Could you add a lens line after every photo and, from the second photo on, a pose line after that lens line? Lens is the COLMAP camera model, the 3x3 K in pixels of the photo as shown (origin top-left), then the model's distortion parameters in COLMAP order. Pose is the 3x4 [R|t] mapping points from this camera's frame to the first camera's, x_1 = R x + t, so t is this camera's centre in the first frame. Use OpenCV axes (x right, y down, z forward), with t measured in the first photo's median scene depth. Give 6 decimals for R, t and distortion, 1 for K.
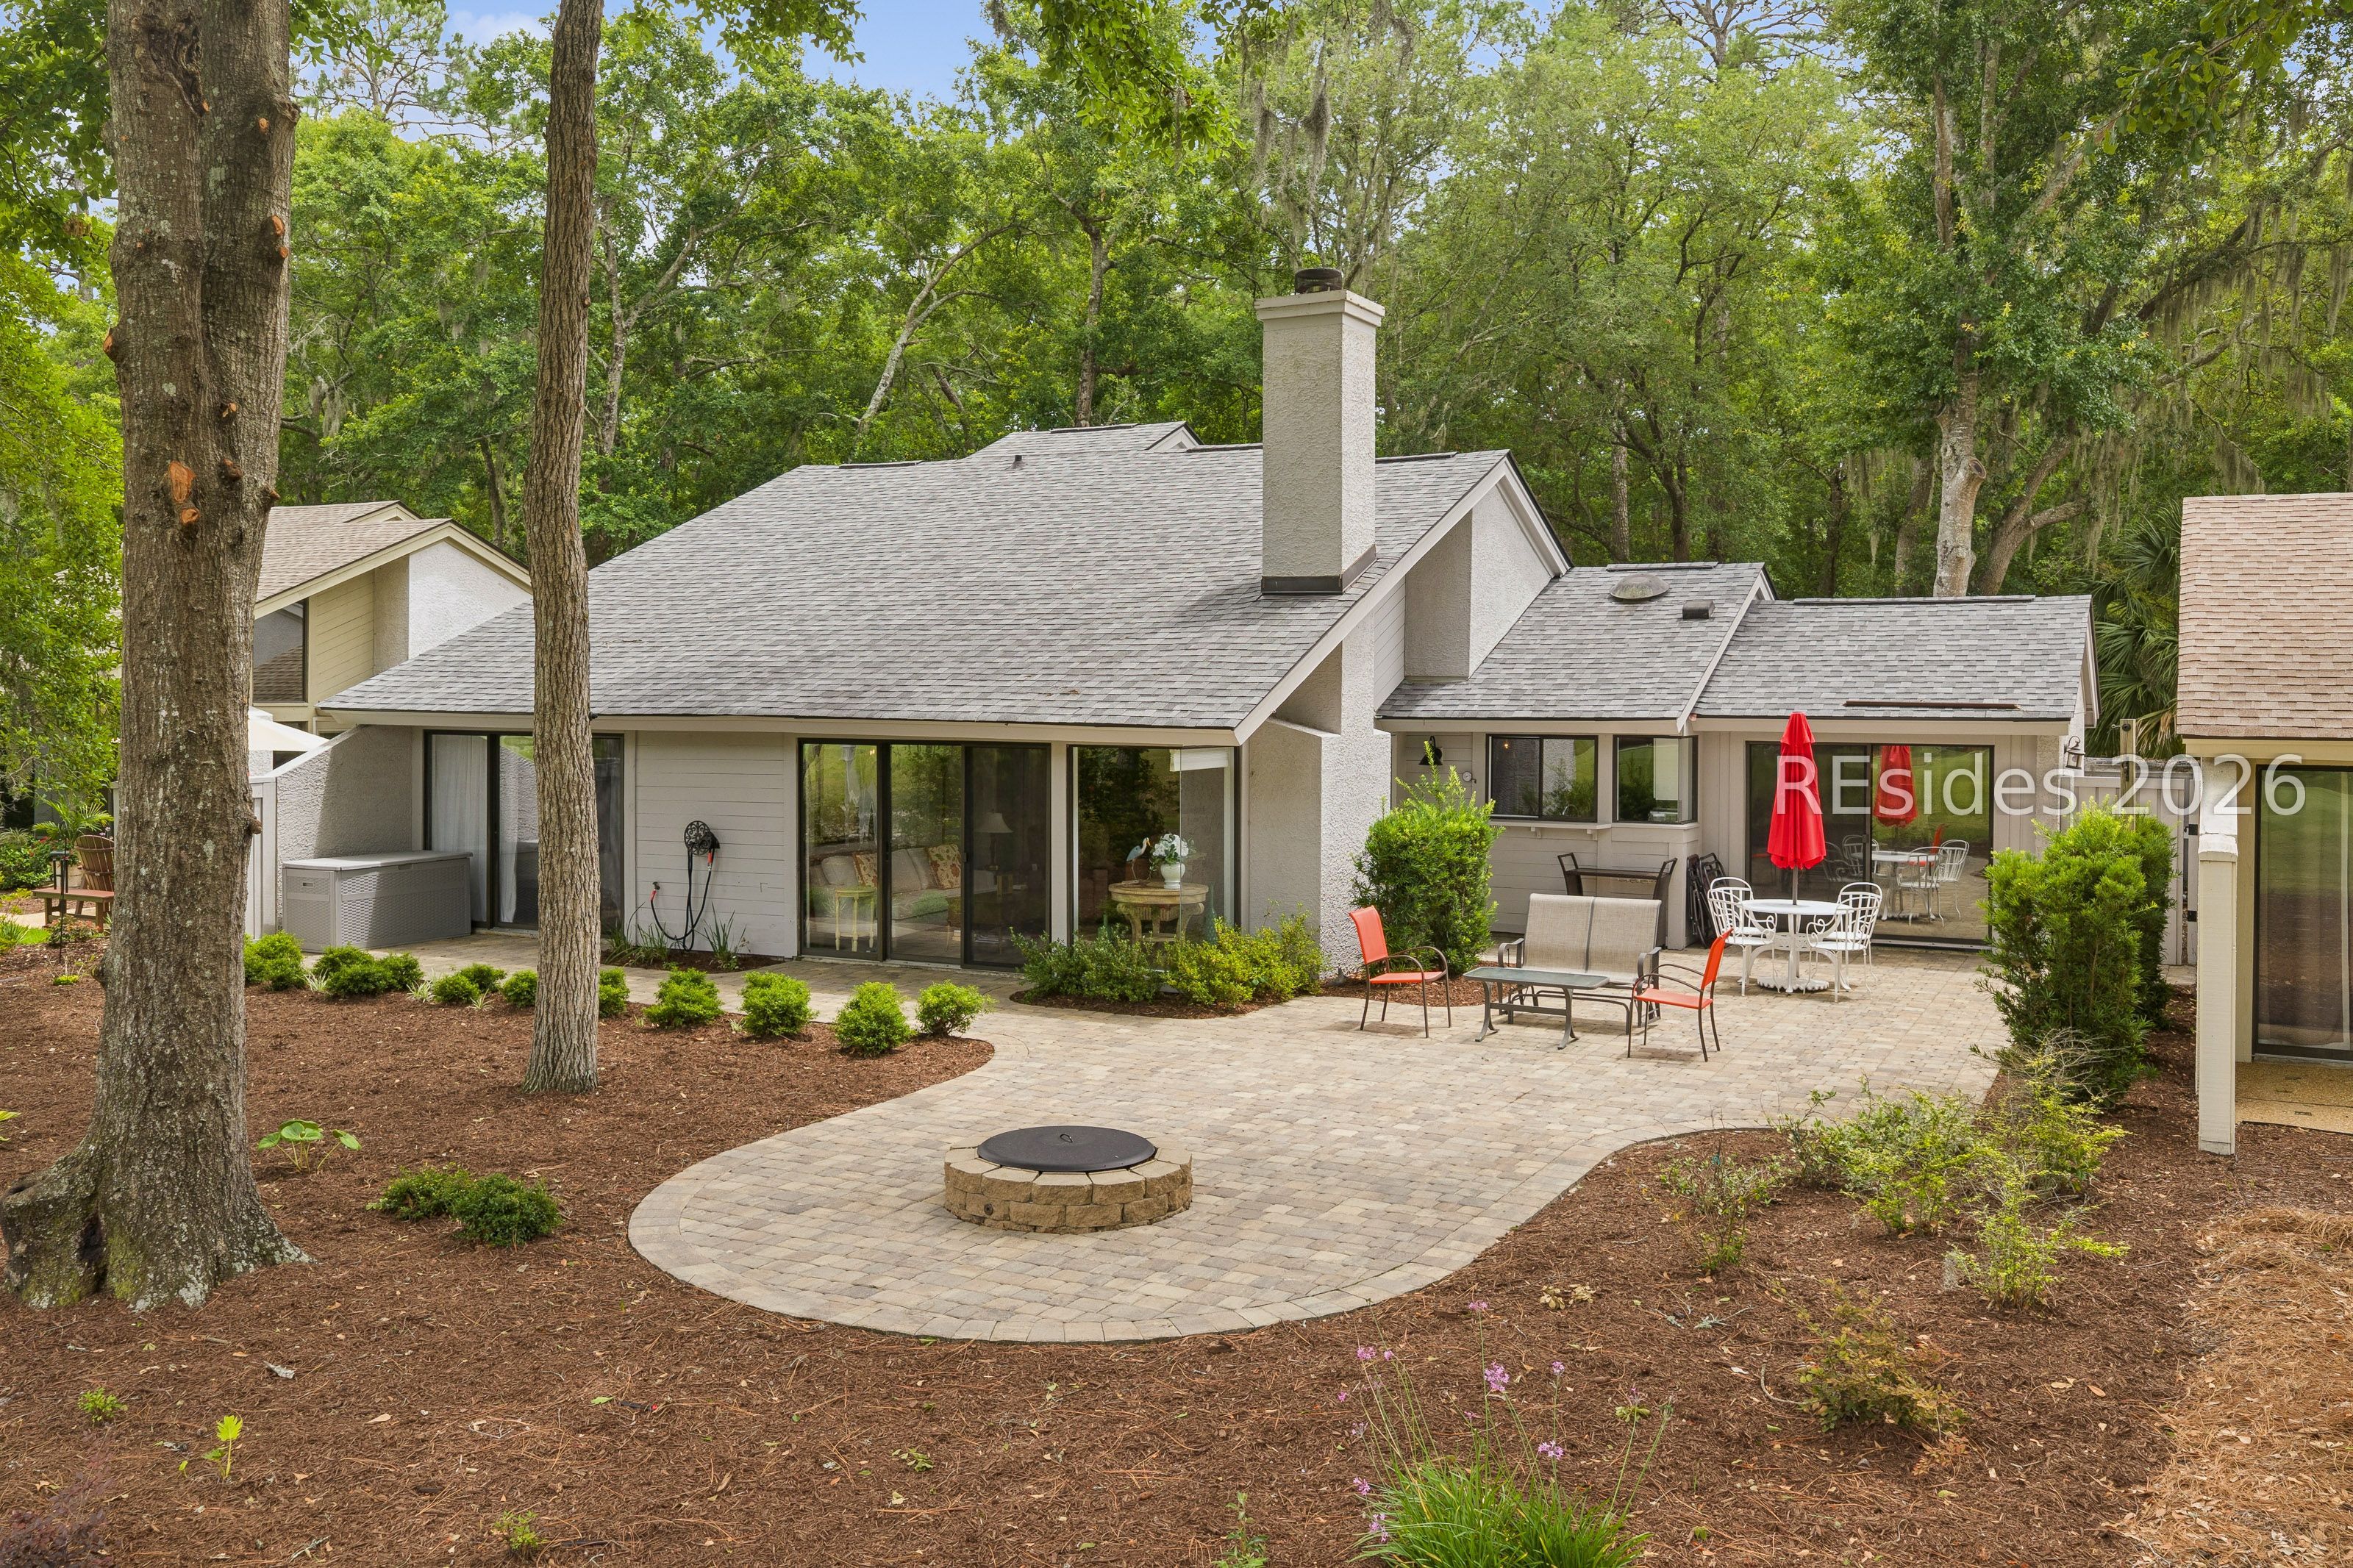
lens RADIAL K [[1592.8, 0, 1201.5], [0, 1592.8, 758.4], [0, 0, 1]] dist [0.000360, -0.005832]
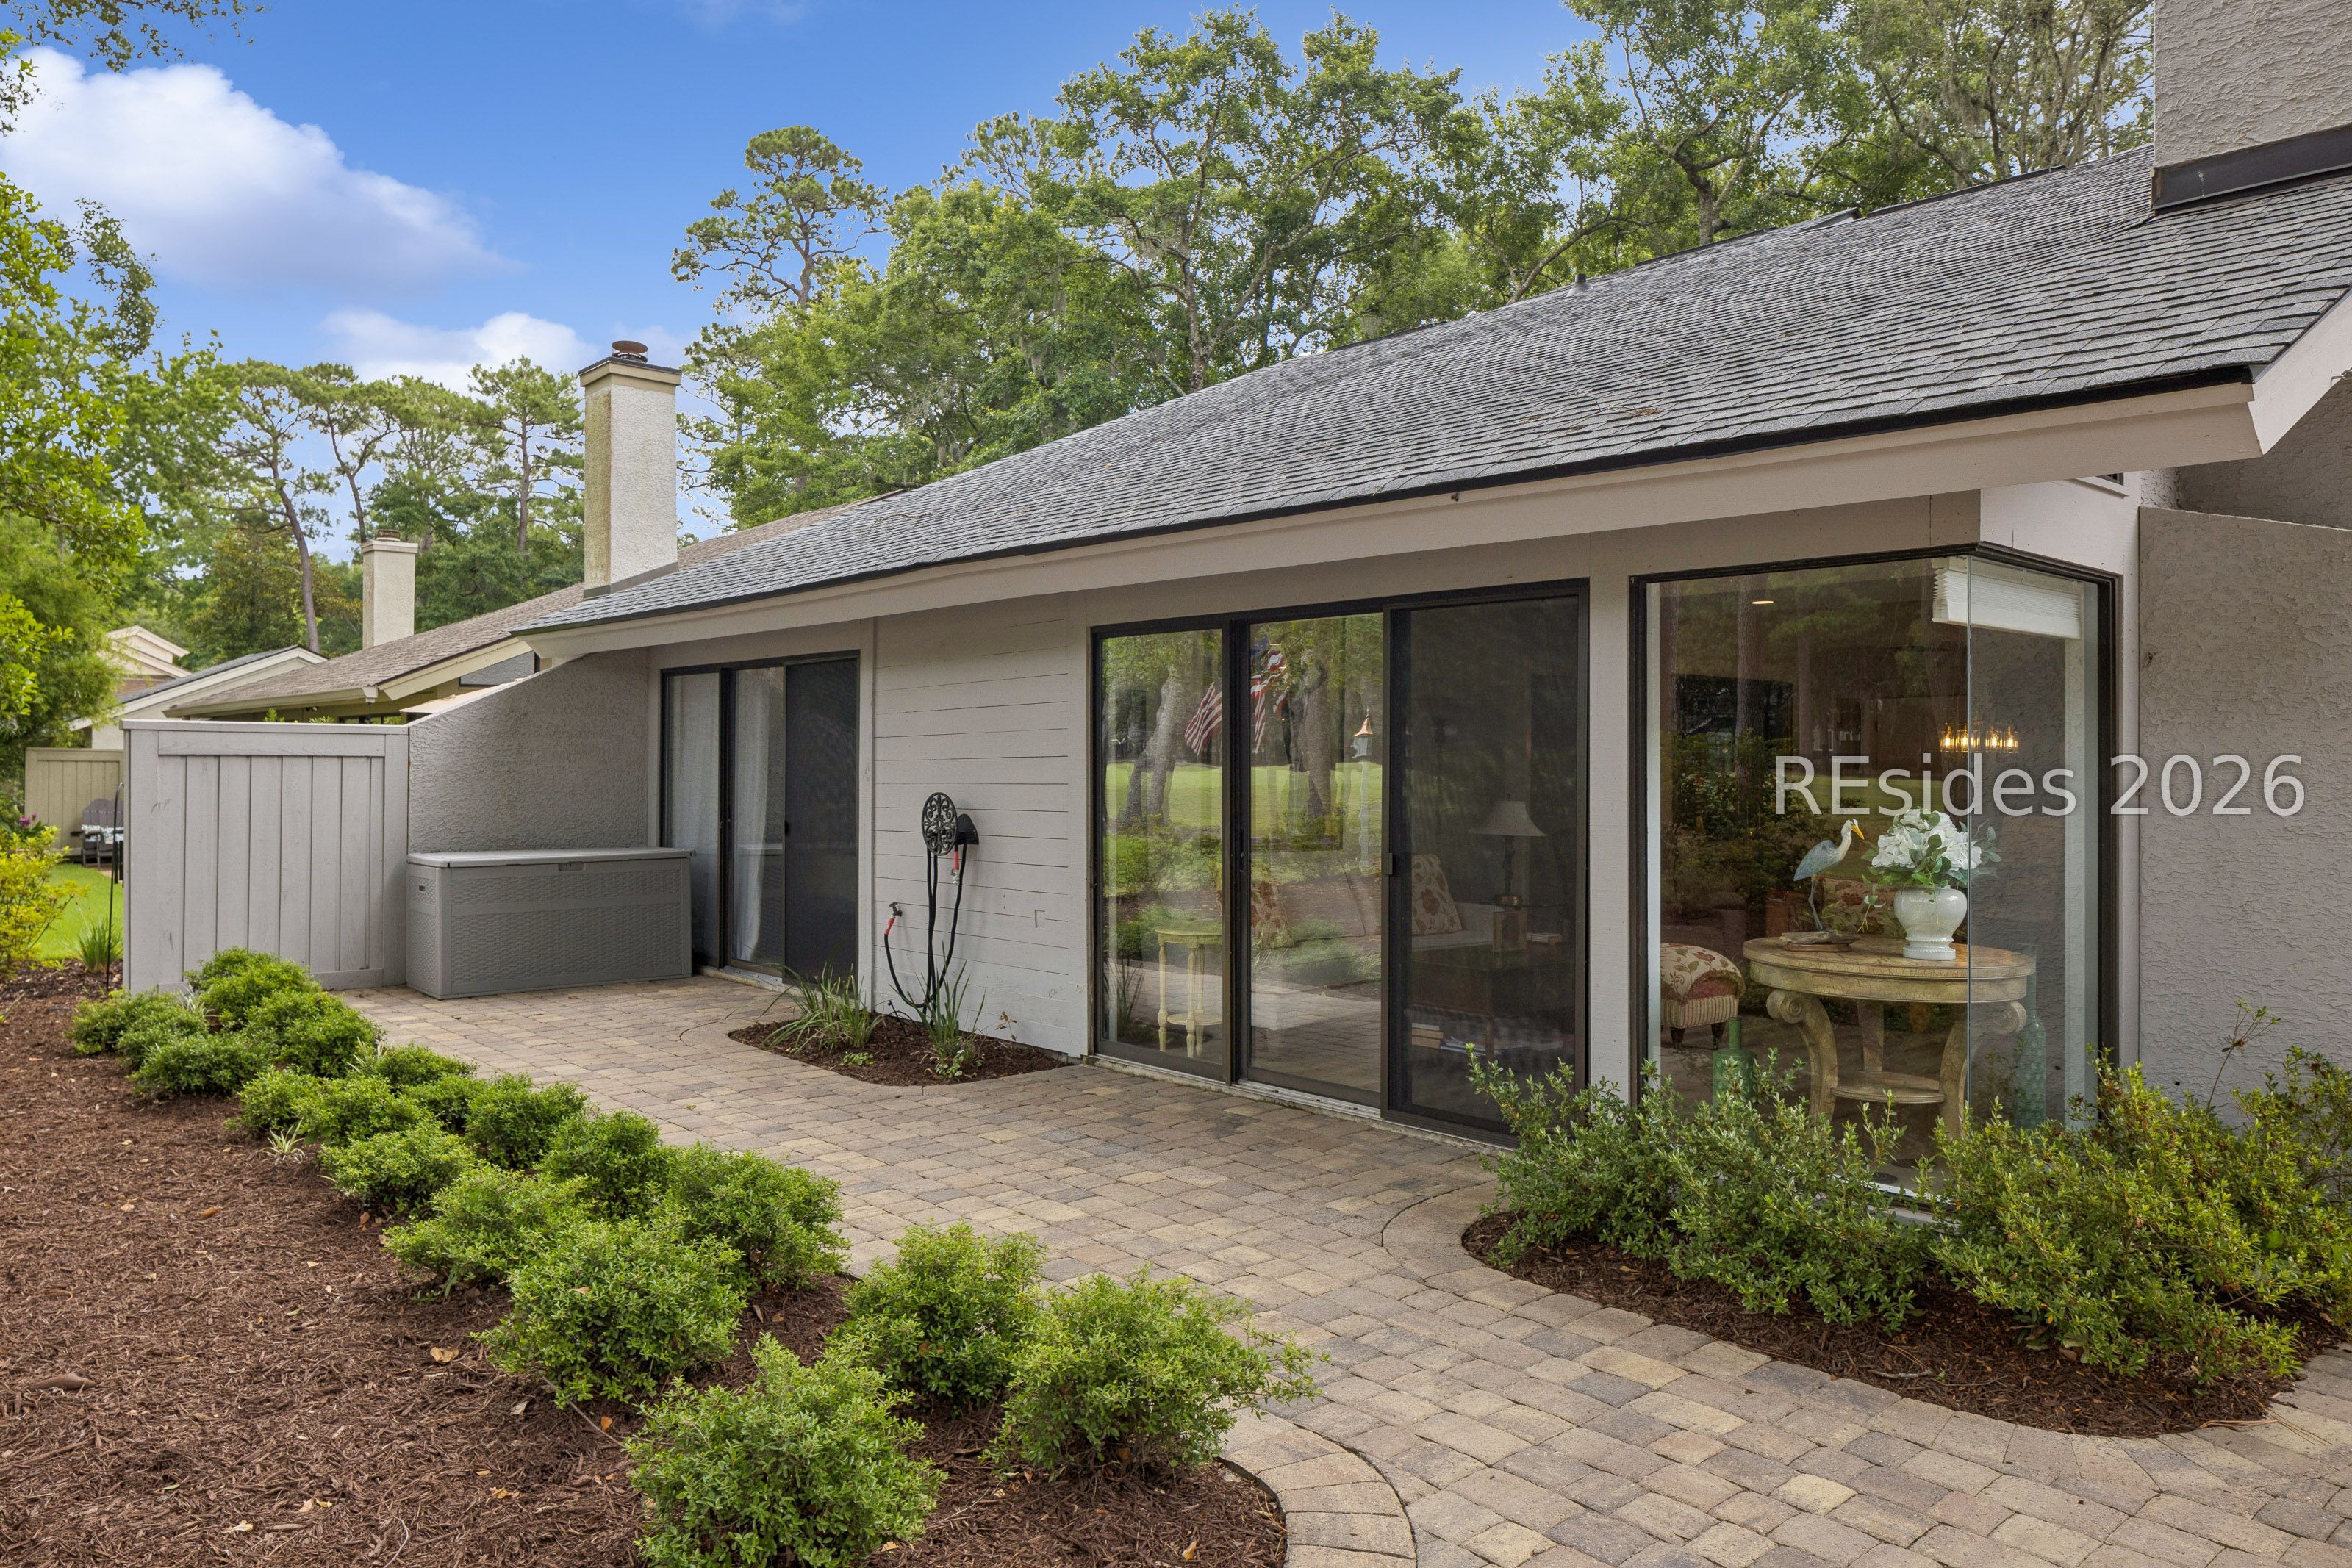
lens RADIAL K [[1592.1, 0, 1200.9], [0, 1592.1, 758.4], [0, 0, 1]] dist [0.000360, -0.005832]
pose [[0.931819, 0.000206, -0.362923, -0.039103], [-0.010827, 0.999571, -0.027231, 0.045464], [0.362761, 0.029303, 0.931421, 0.570199]]
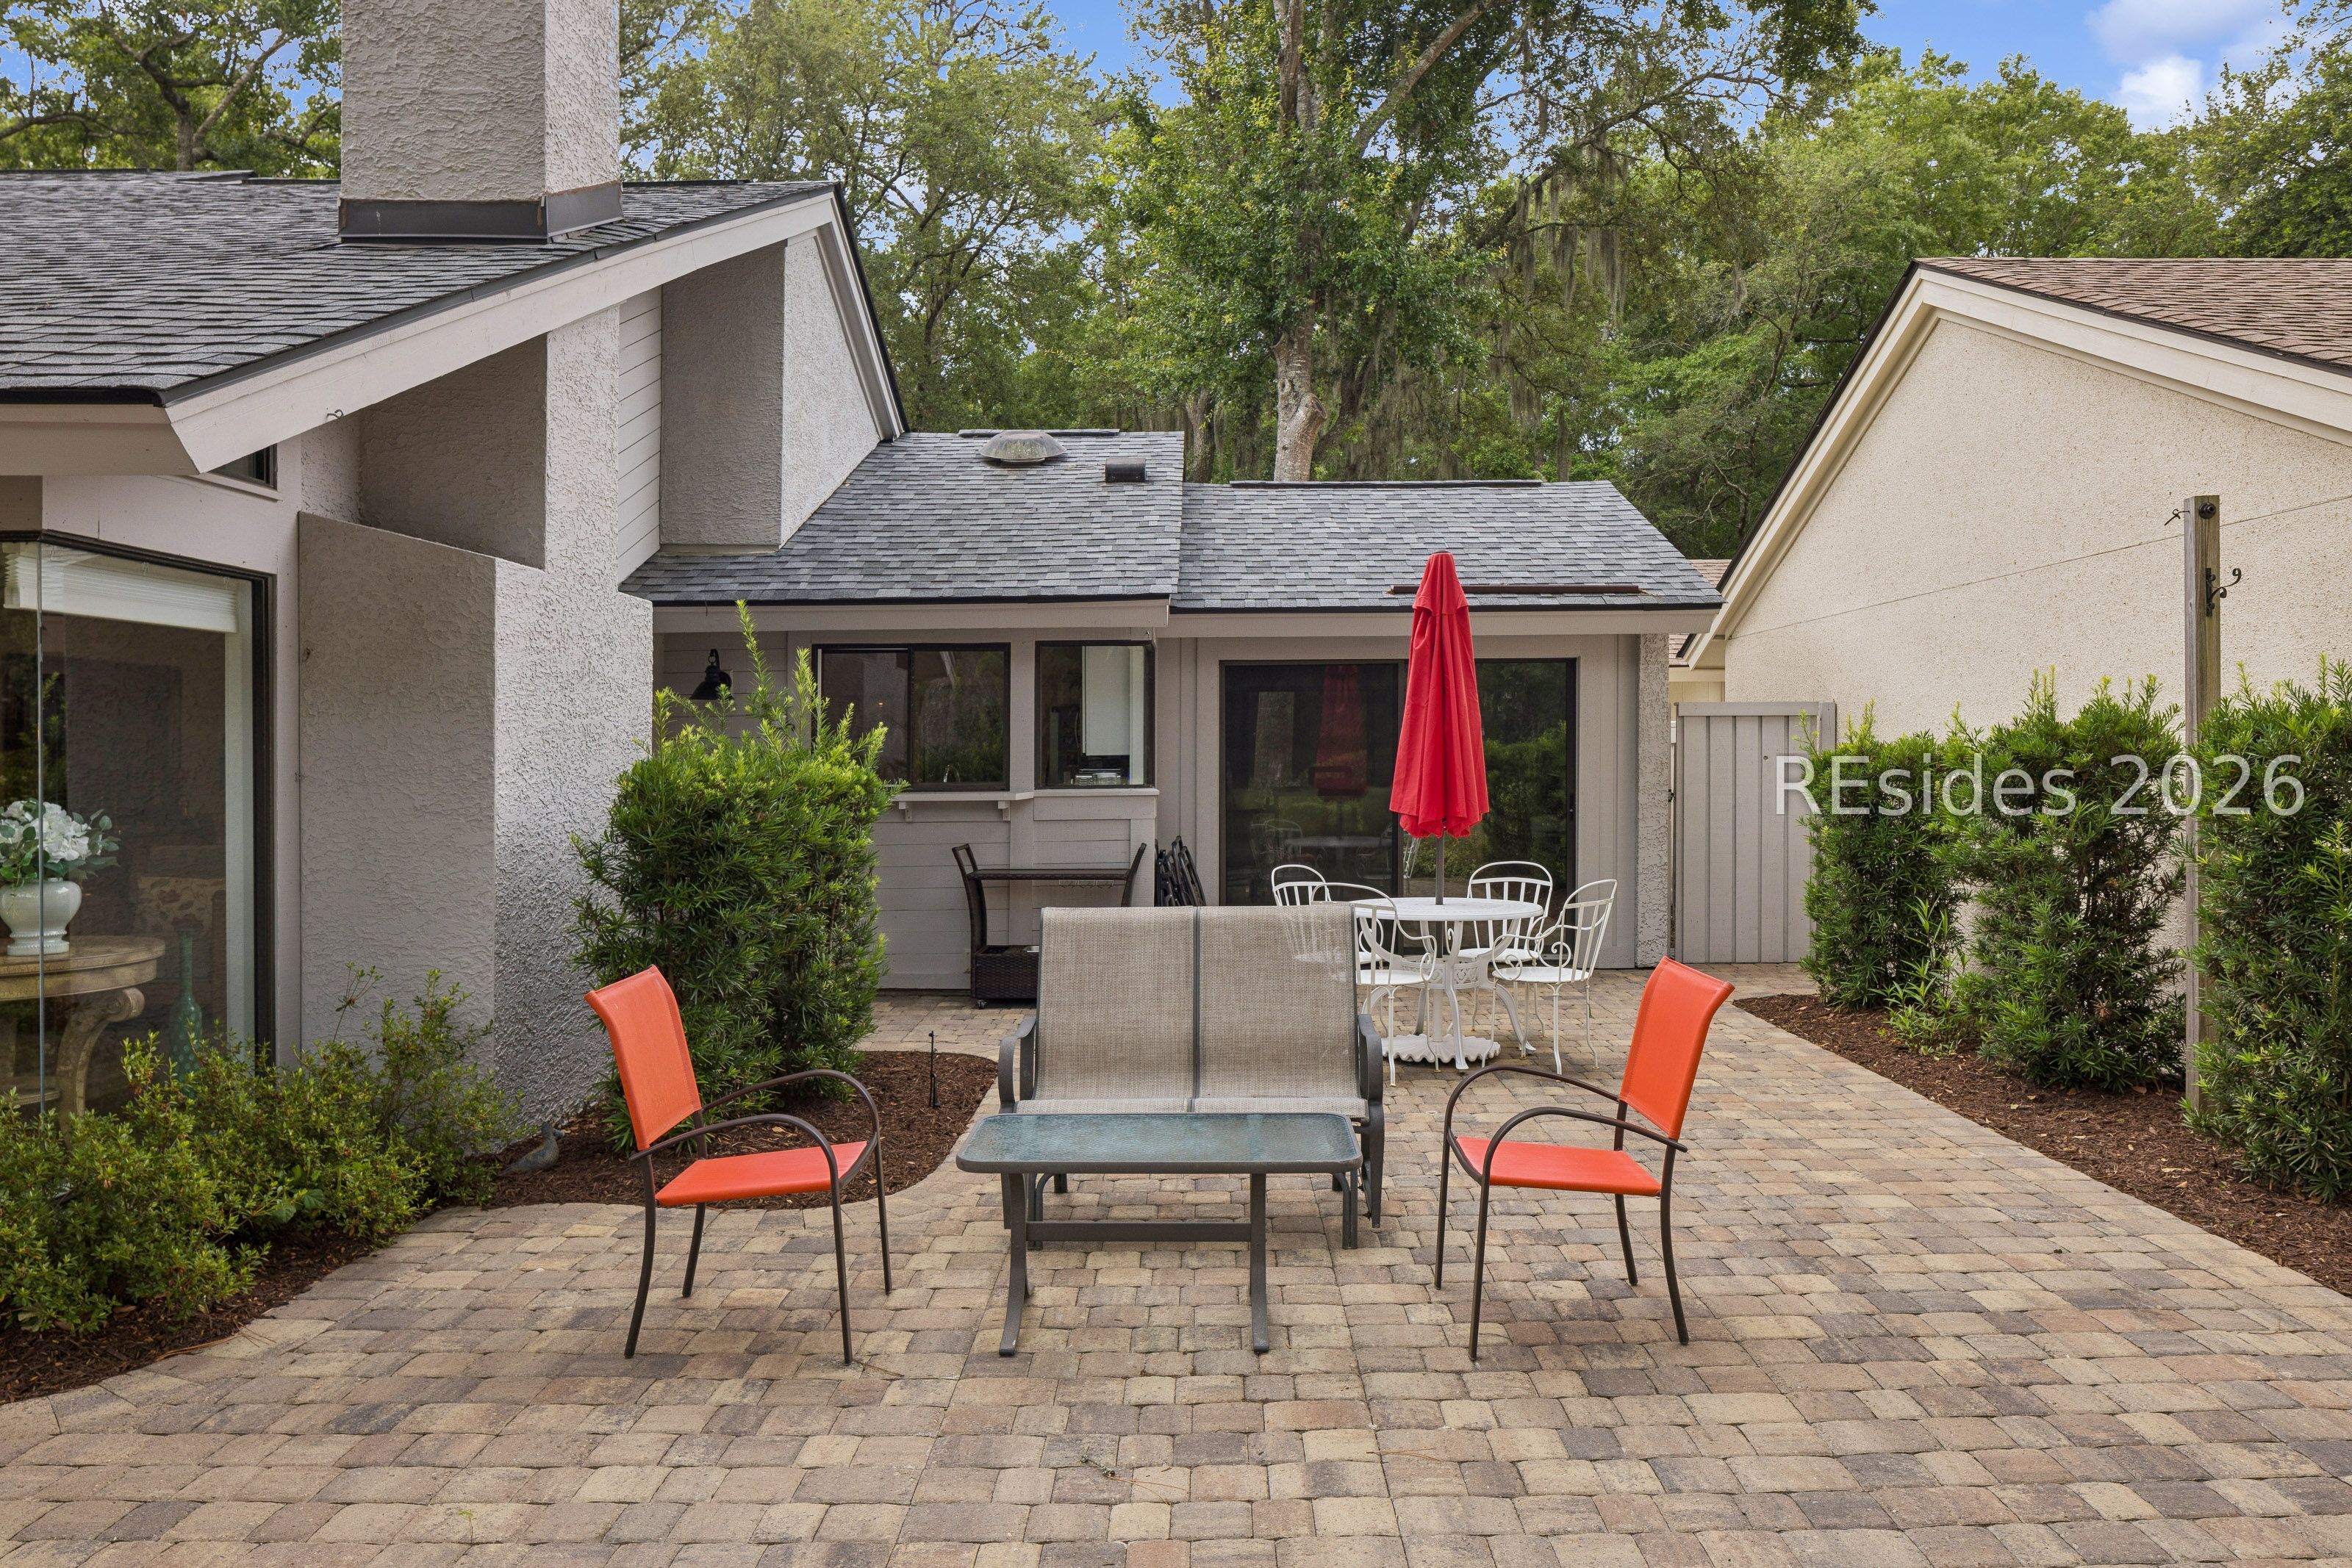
lens RADIAL K [[1592.1, 0, 1200.9], [0, 1592.1, 758.4], [0, 0, 1]] dist [0.000360, -0.005832]
pose [[0.886307, -0.012516, 0.462928, 0.045449], [0.021870, 0.999651, -0.014844, 0.046749], [-0.462581, 0.023281, 0.886272, 0.538415]]
